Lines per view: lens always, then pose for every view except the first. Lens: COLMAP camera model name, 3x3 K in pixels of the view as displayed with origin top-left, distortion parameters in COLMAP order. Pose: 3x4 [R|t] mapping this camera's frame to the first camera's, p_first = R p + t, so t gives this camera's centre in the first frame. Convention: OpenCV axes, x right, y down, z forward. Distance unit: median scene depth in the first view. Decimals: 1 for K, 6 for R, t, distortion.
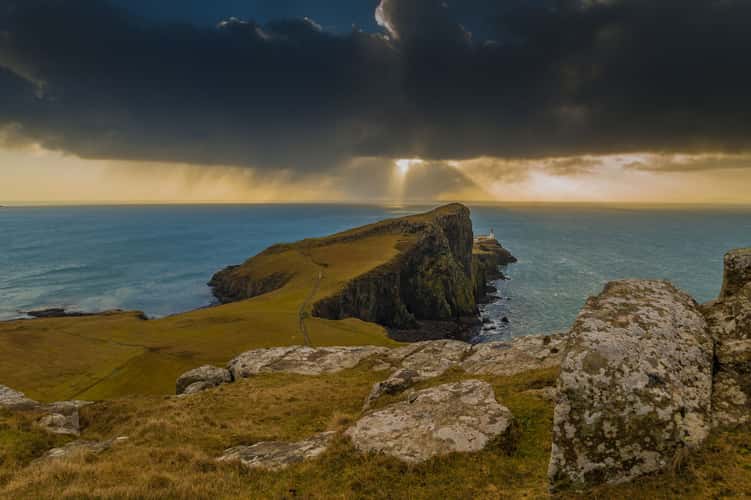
lens RADIAL K [[424.8, 0, 375.5], [0, 424.8, 250.0], [0, 0, 1]] dist [-0.000391, -0.000249]
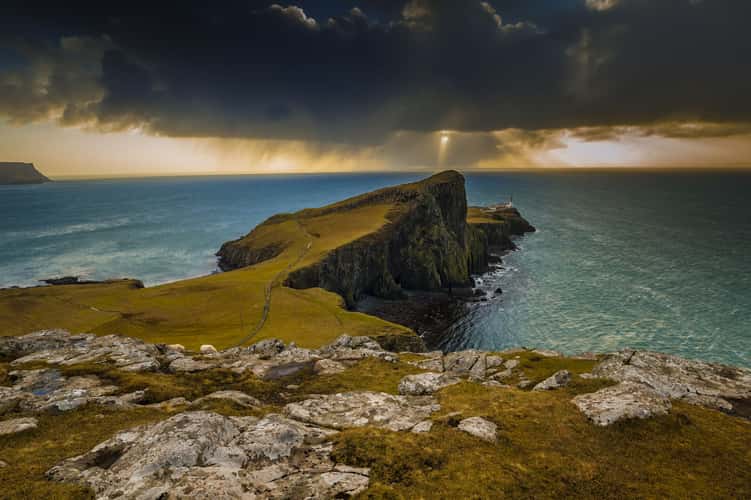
lens RADIAL K [[424.8, 0, 375.5], [0, 424.8, 250.0], [0, 0, 1]] dist [-0.000391, -0.000249]
pose [[0.995780, 0.000761, -0.091772, 0.112909], [0.005584, 0.997611, 0.068855, 0.002327], [0.091606, -0.069077, 0.993397, 0.018260]]
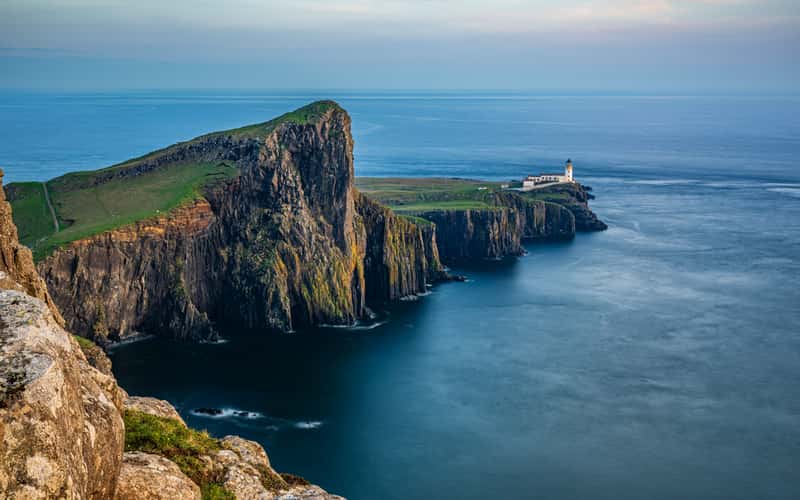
lens RADIAL K [[1123.6, 0, 400.2], [0, 1123.6, 262.7], [0, 0, 1]] dist [0.018404, -0.011498]
pose [[0.995129, 0.013641, -0.097636, 0.426412], [-0.010305, 0.999349, 0.034587, 0.034715], [0.098045, -0.033412, 0.994621, -0.329068]]
